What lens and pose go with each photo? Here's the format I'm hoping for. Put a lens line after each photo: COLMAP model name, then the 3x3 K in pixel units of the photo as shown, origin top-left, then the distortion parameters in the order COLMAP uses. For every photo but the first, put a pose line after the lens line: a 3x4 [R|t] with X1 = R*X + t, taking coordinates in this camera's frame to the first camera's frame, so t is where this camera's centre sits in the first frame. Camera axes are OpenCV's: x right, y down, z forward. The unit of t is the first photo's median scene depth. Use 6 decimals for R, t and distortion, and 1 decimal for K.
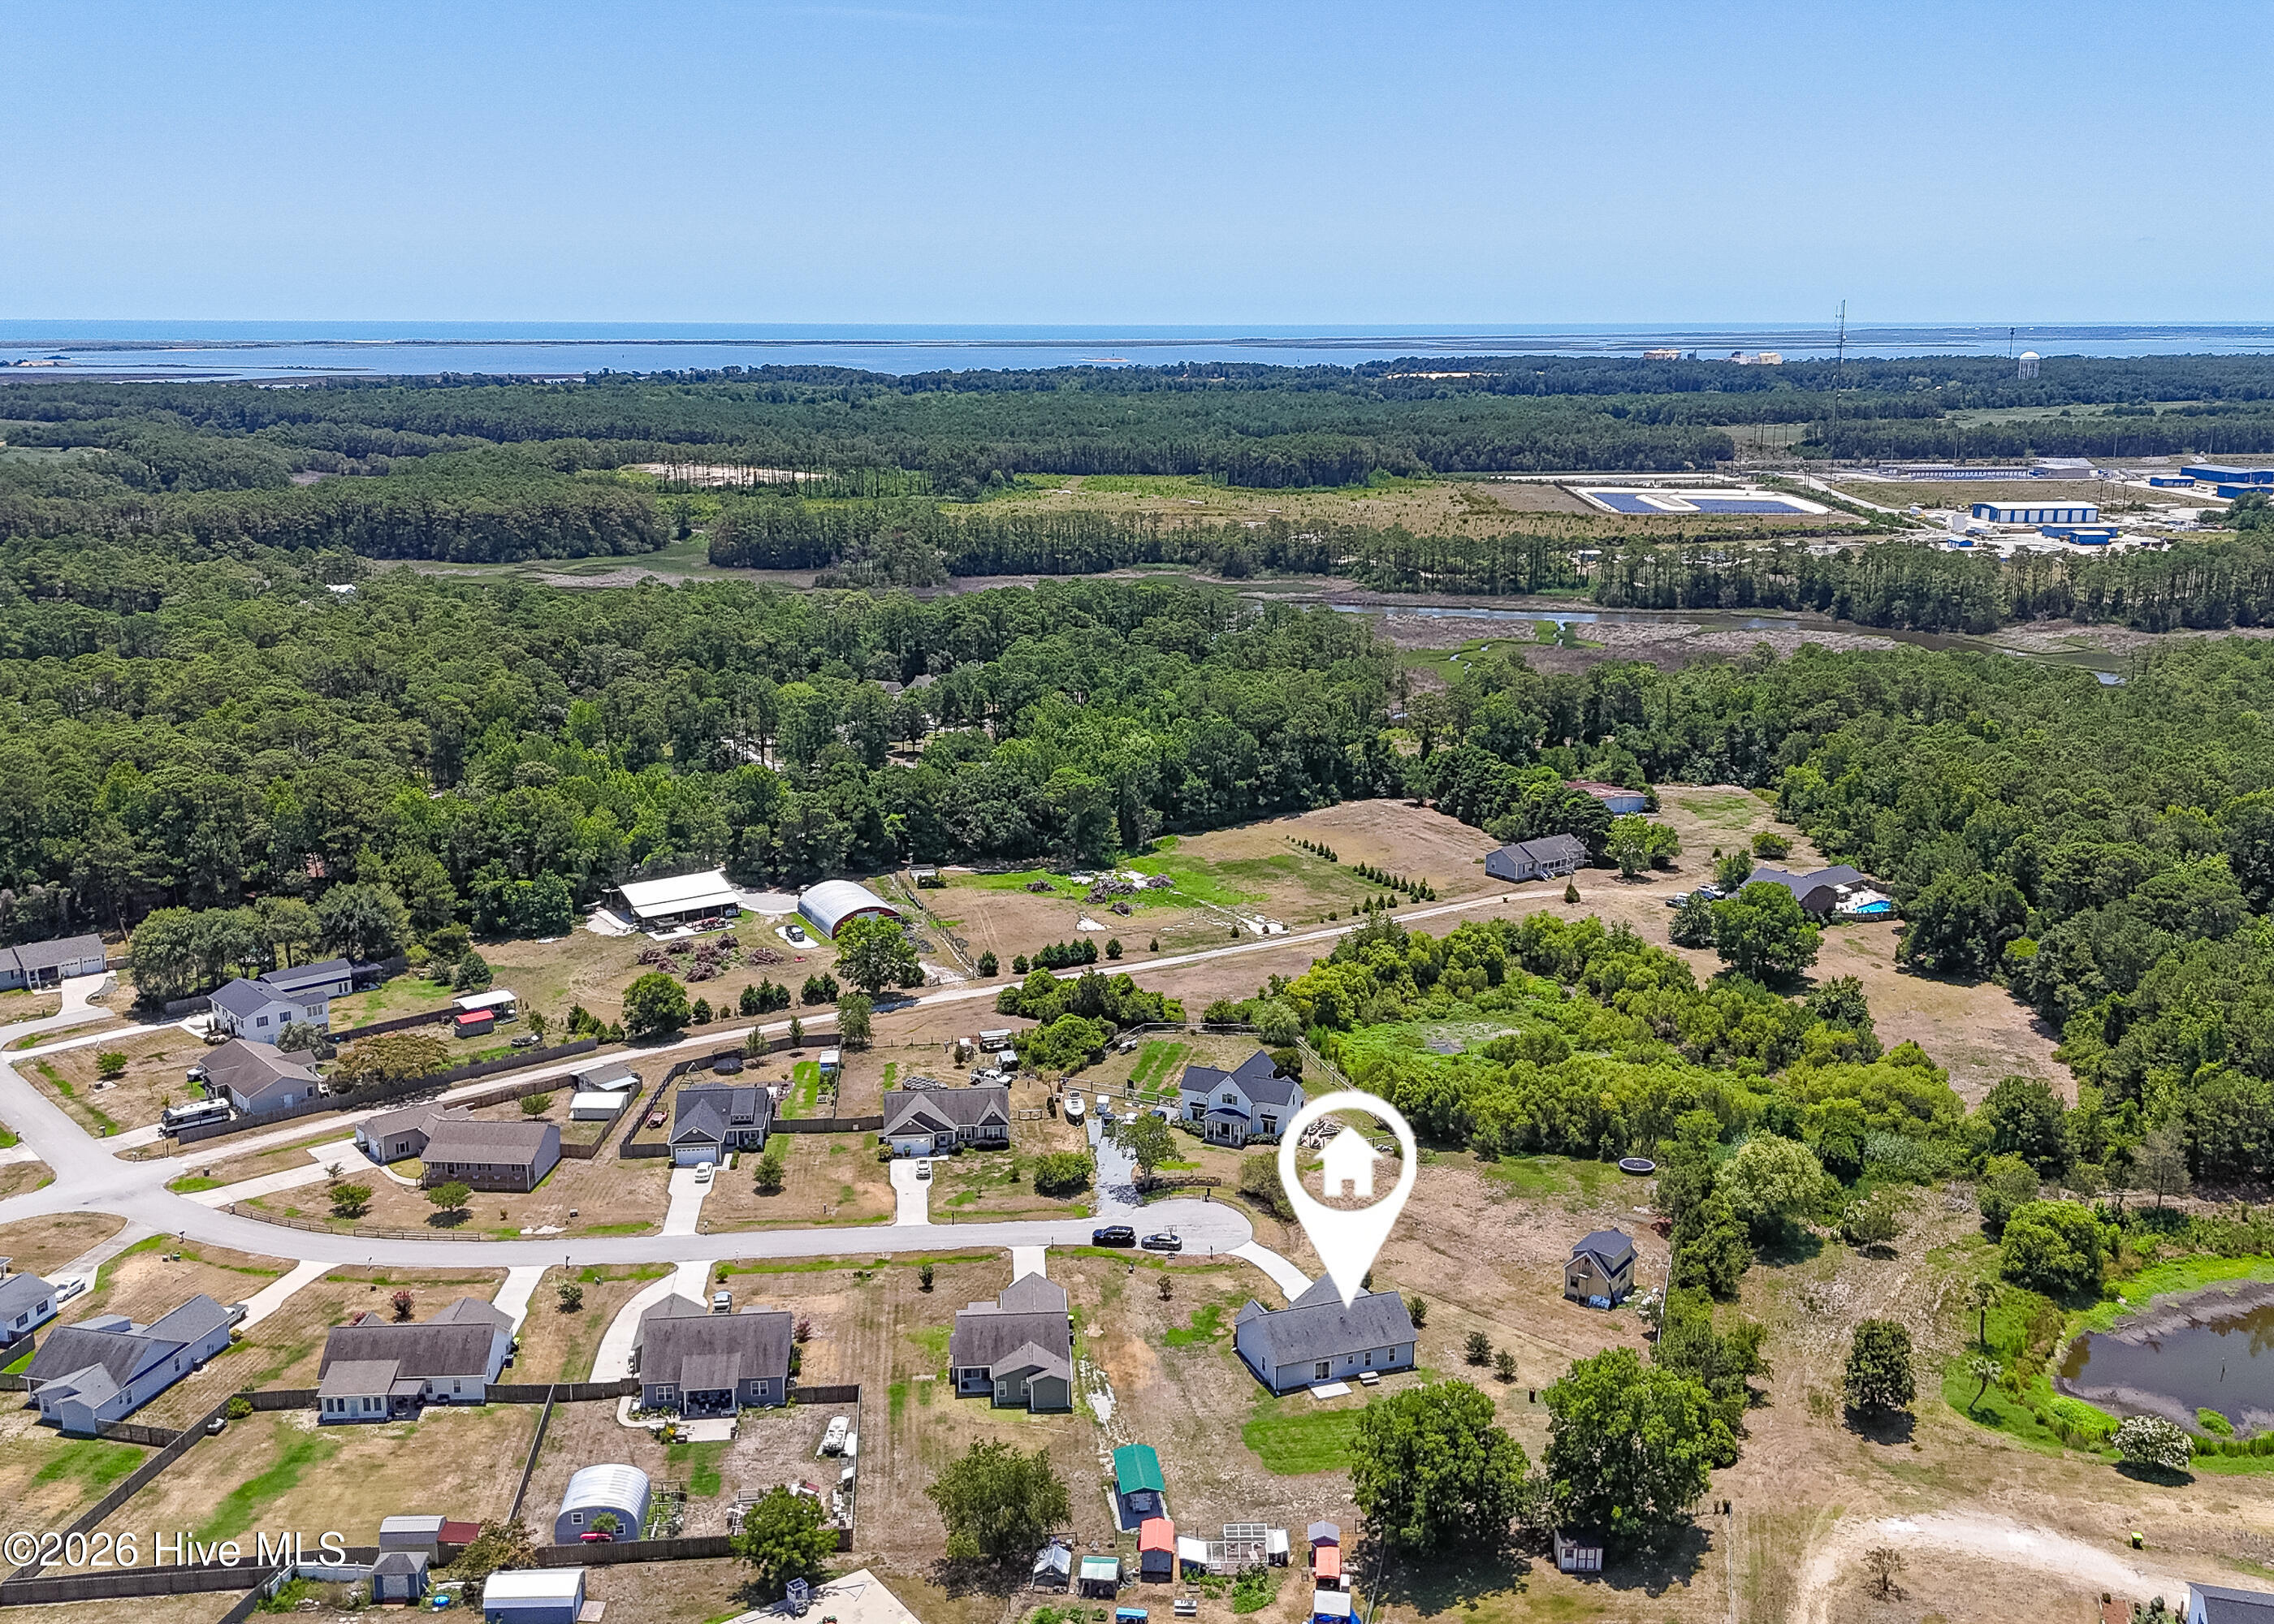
lens RADIAL K [[2121.2, 0, 1140.9], [0, 2121.2, 800.0], [0, 0, 1]] dist [0.160067, -0.348479]
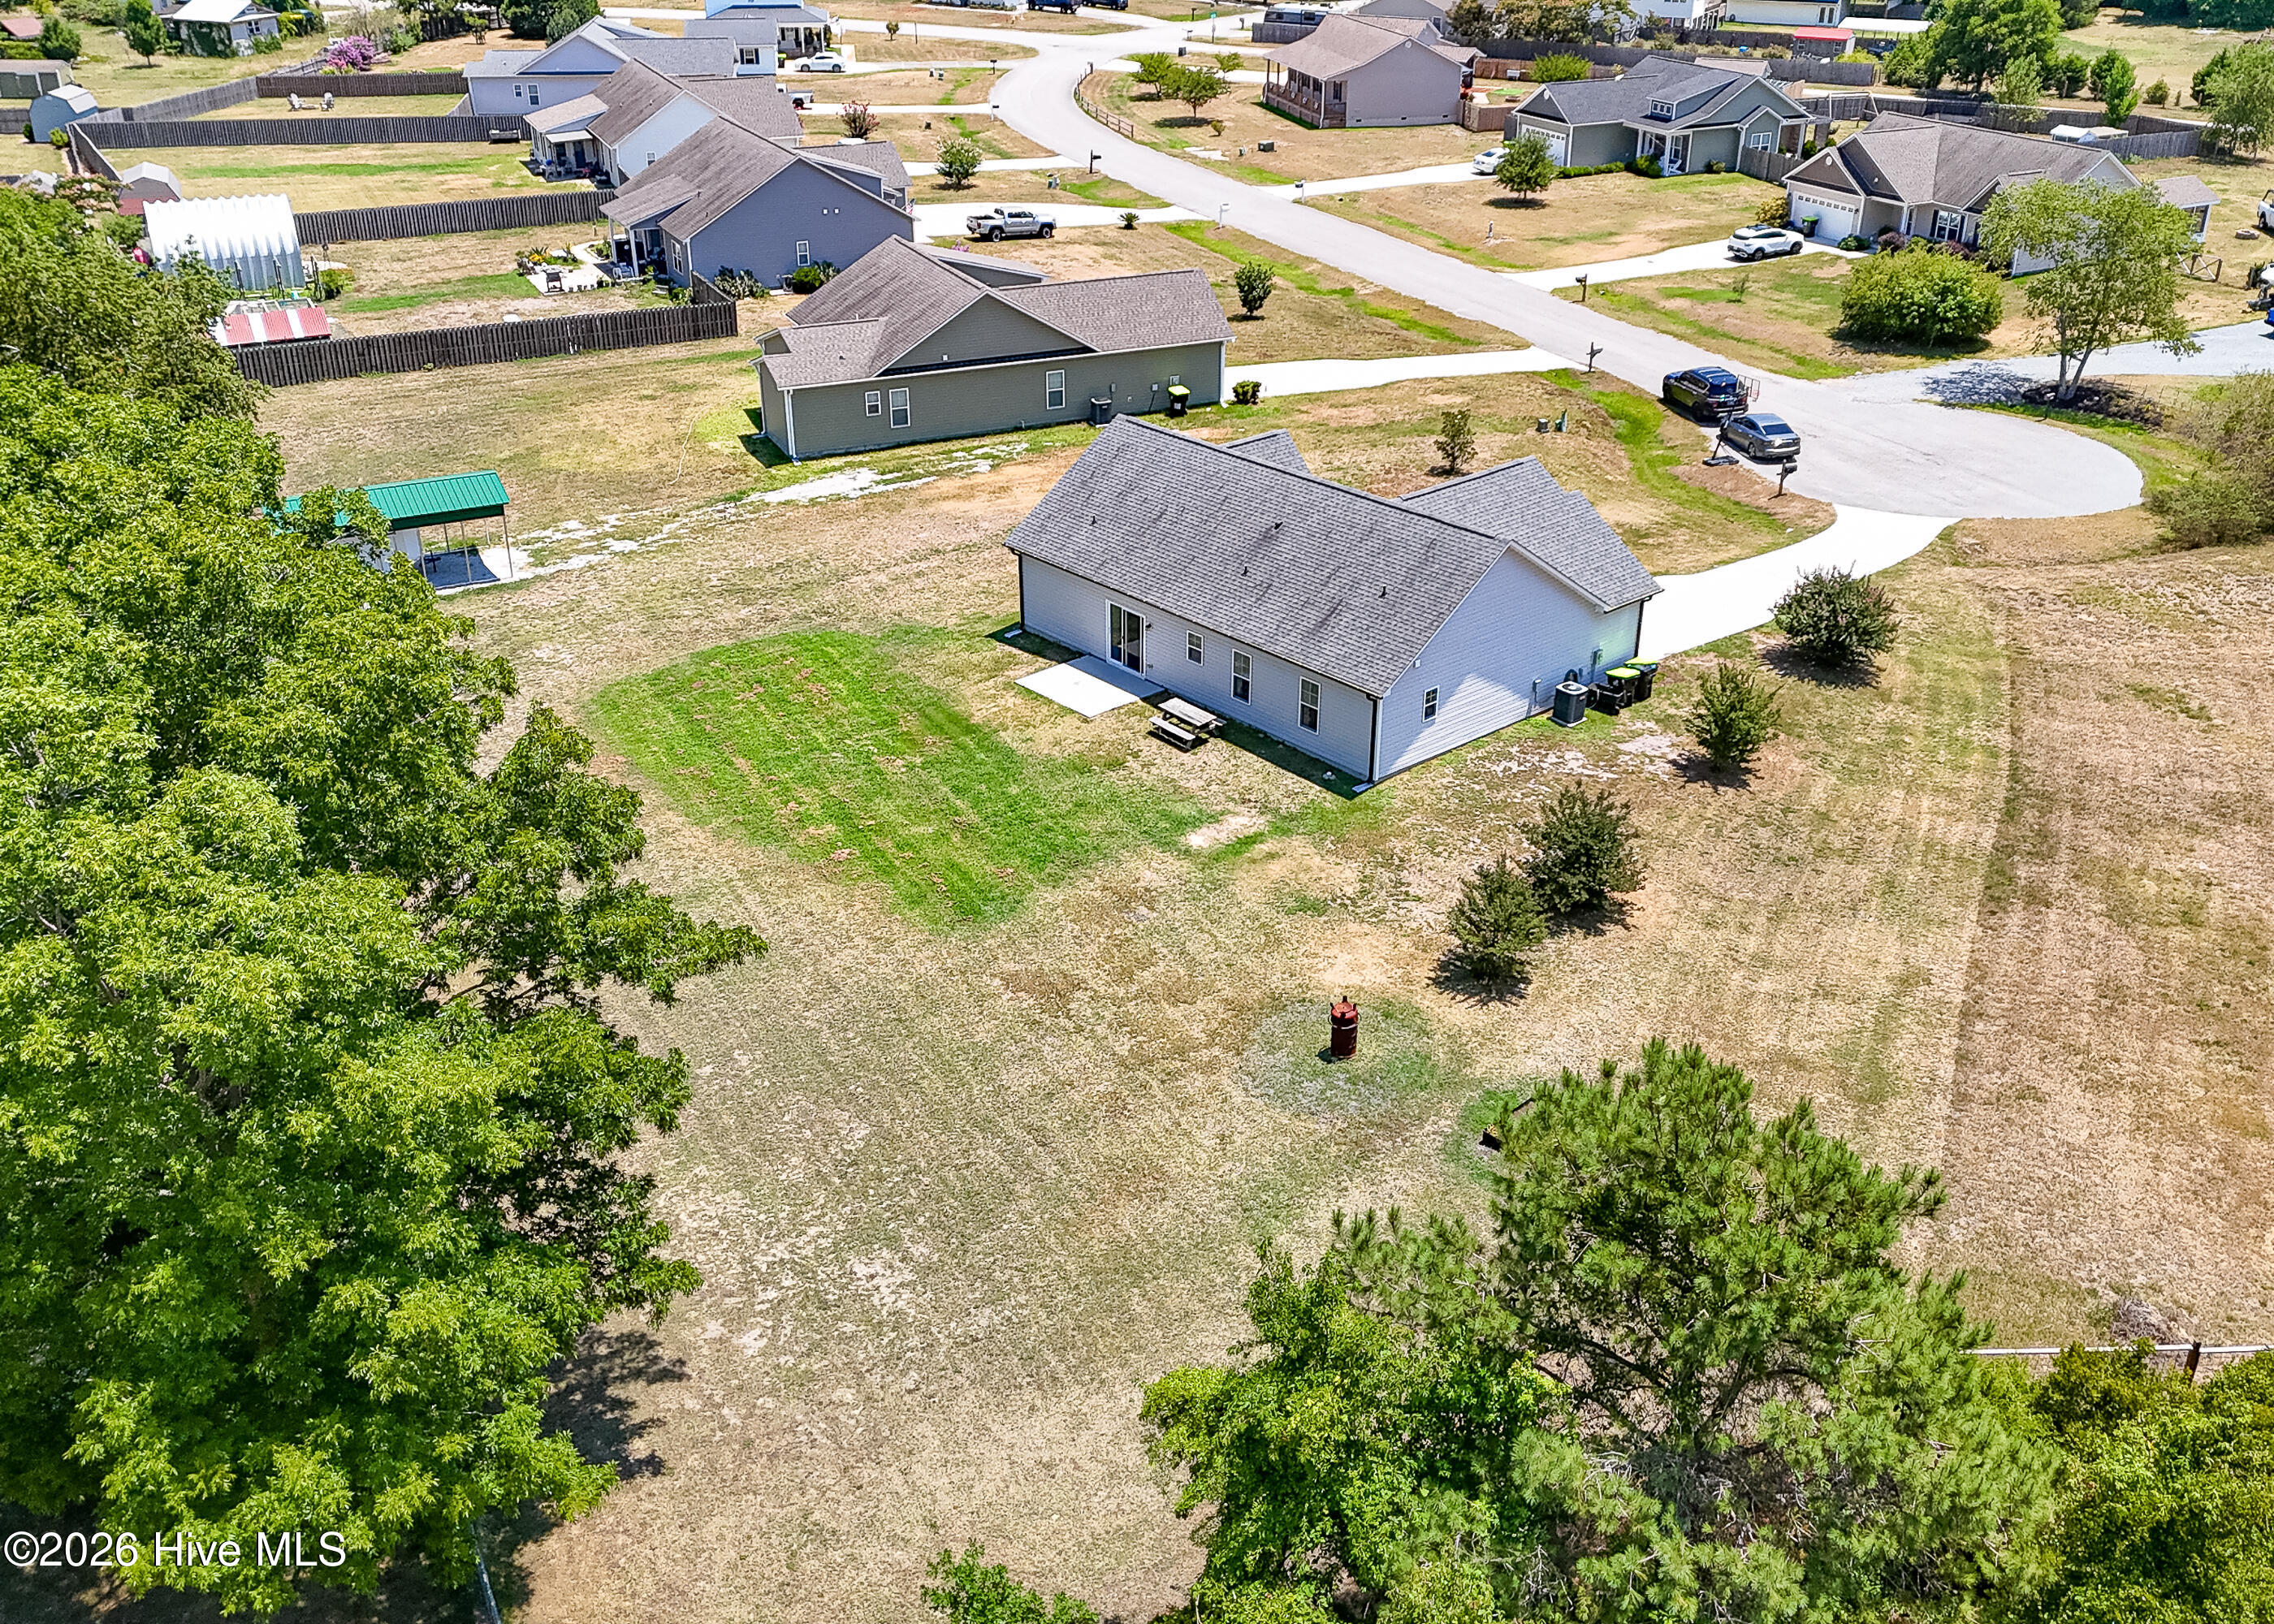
lens RADIAL K [[2113.4, 0, 1142.4], [0, 2113.4, 814.2], [0, 0, 1]] dist [0.114829, -0.173190]
pose [[0.346287, 0.418926, -0.839396, 0.197471], [-0.210682, 0.906629, 0.365565, 0.103148], [0.914165, 0.050255, 0.402214, 0.507039]]
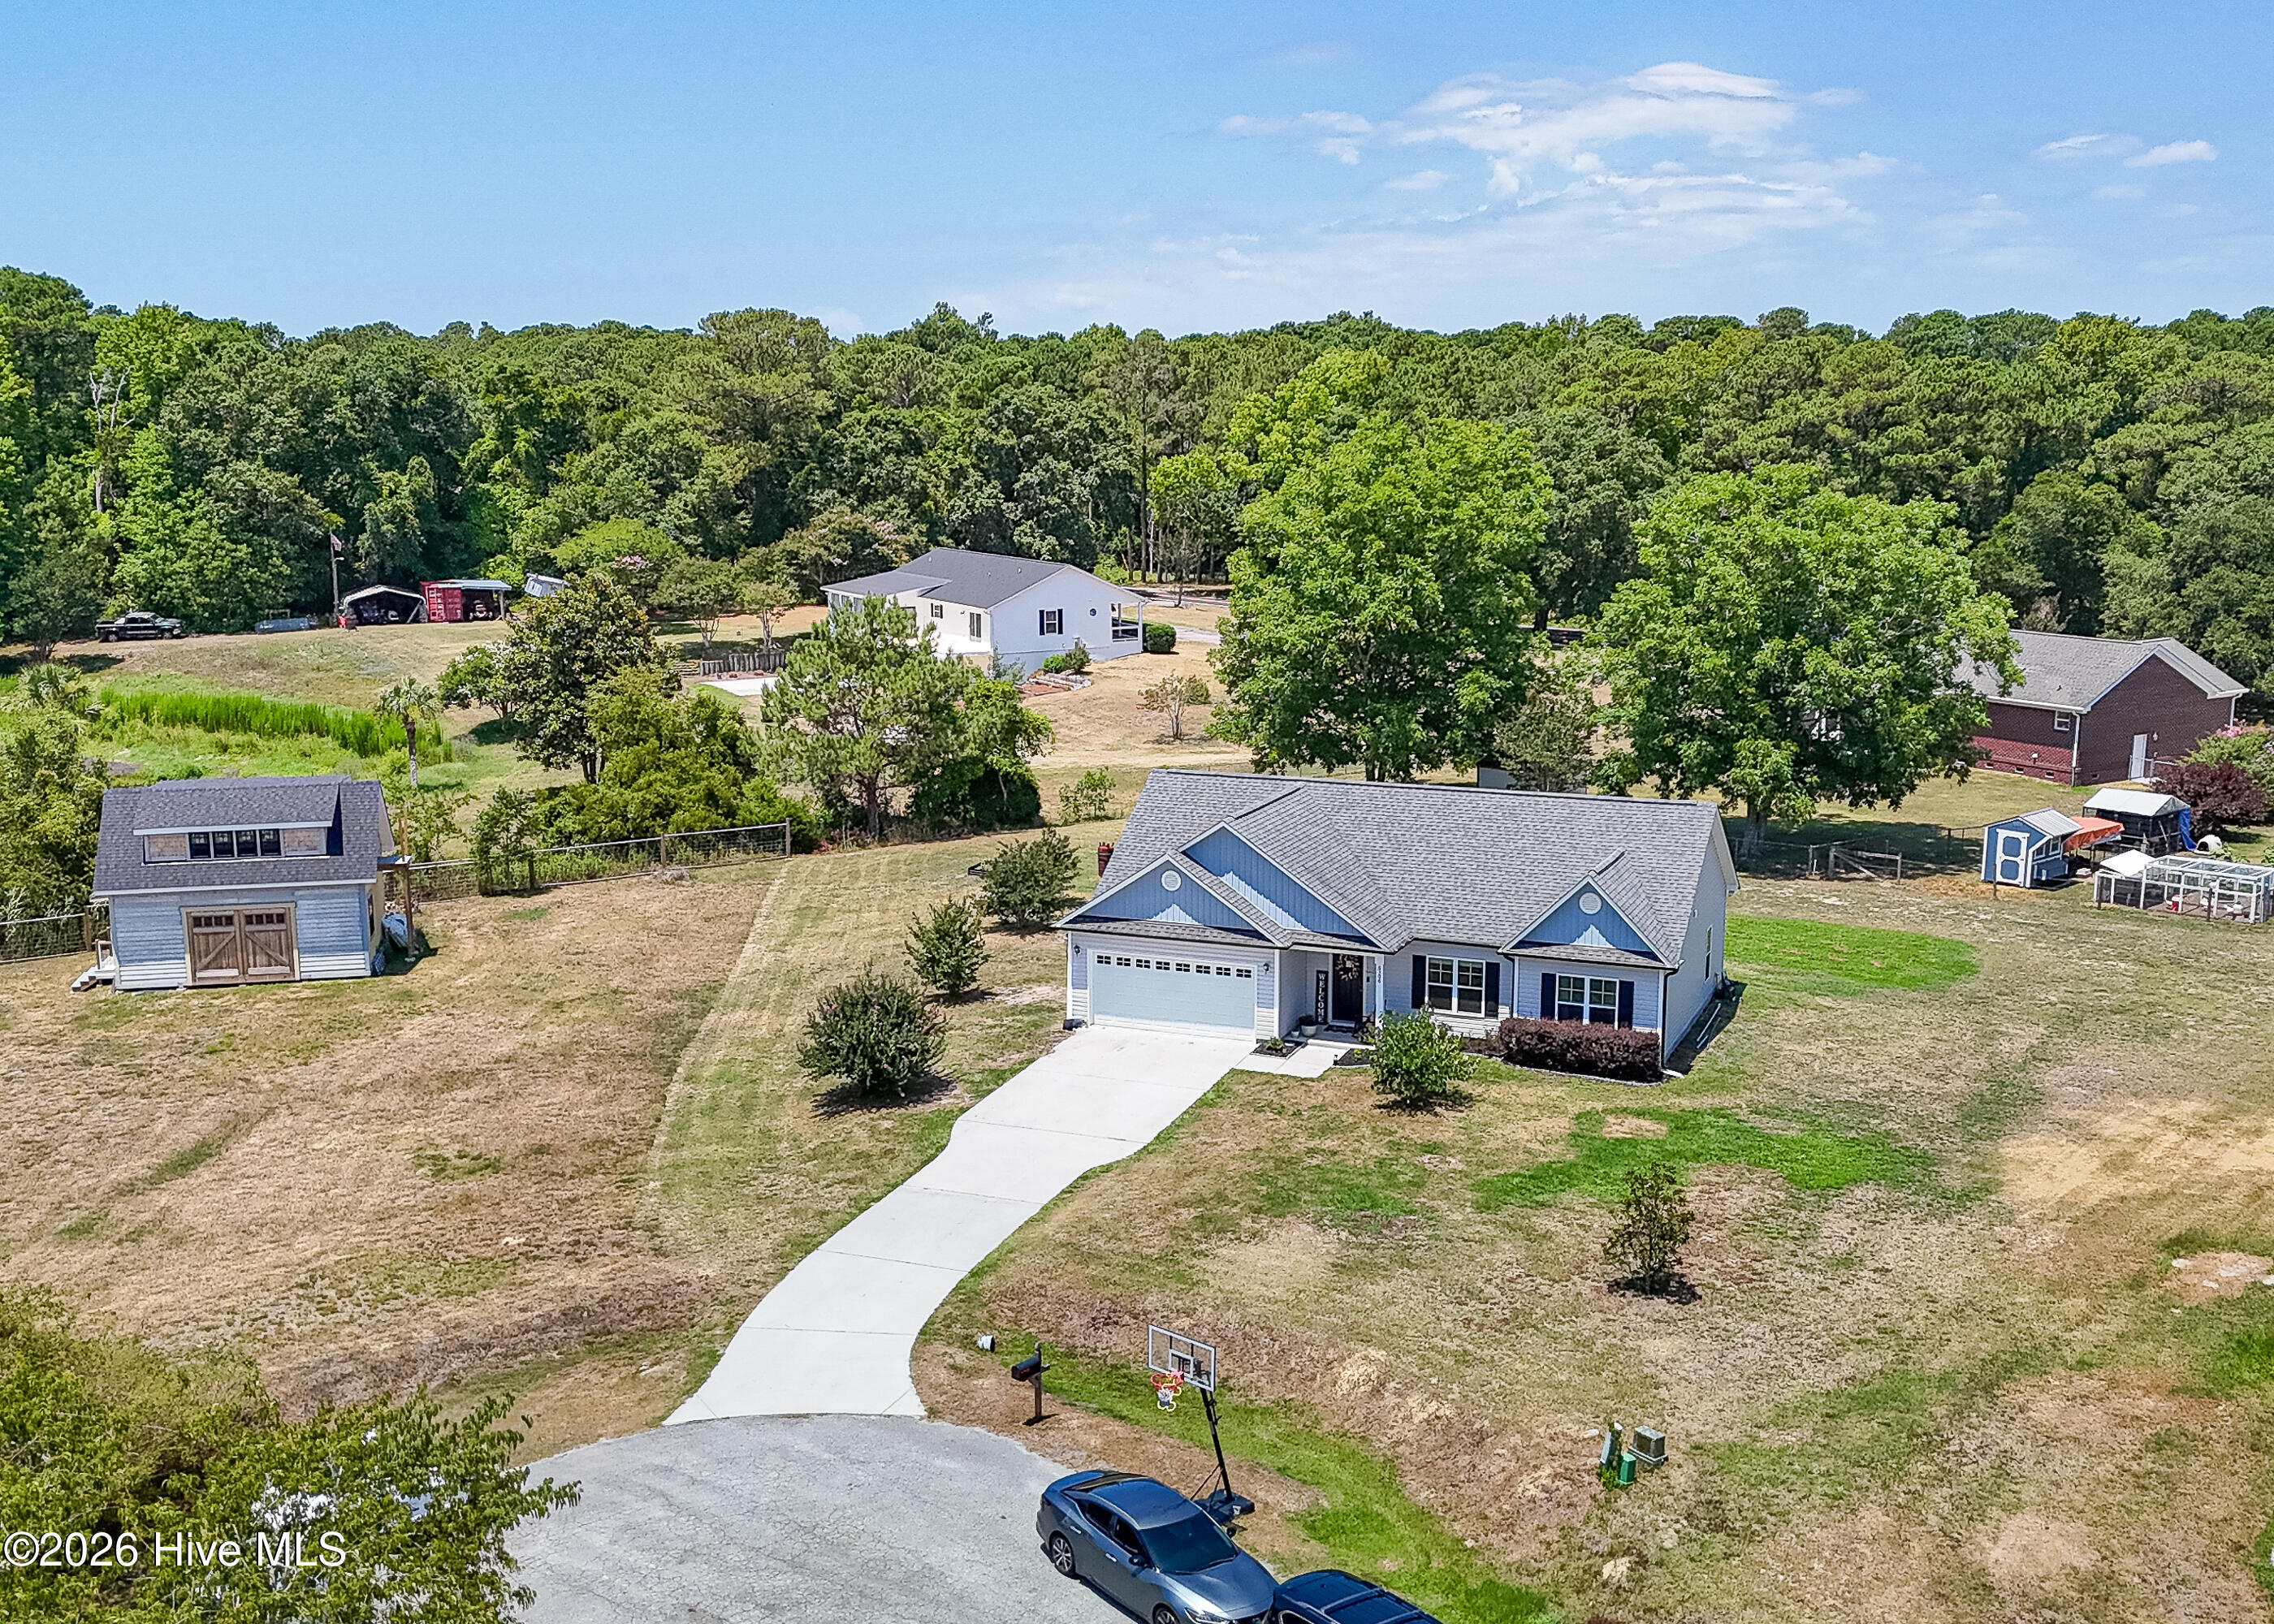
lens RADIAL K [[2364.7, 0, 1123.6], [0, 2364.7, 869.8], [0, 0, 1]] dist [0.158795, -0.368070]
pose [[-0.717221, -0.139758, 0.682687, -0.054567], [0.158933, 0.921054, 0.355528, 0.076635], [-0.678479, 0.363494, -0.638388, 0.713624]]
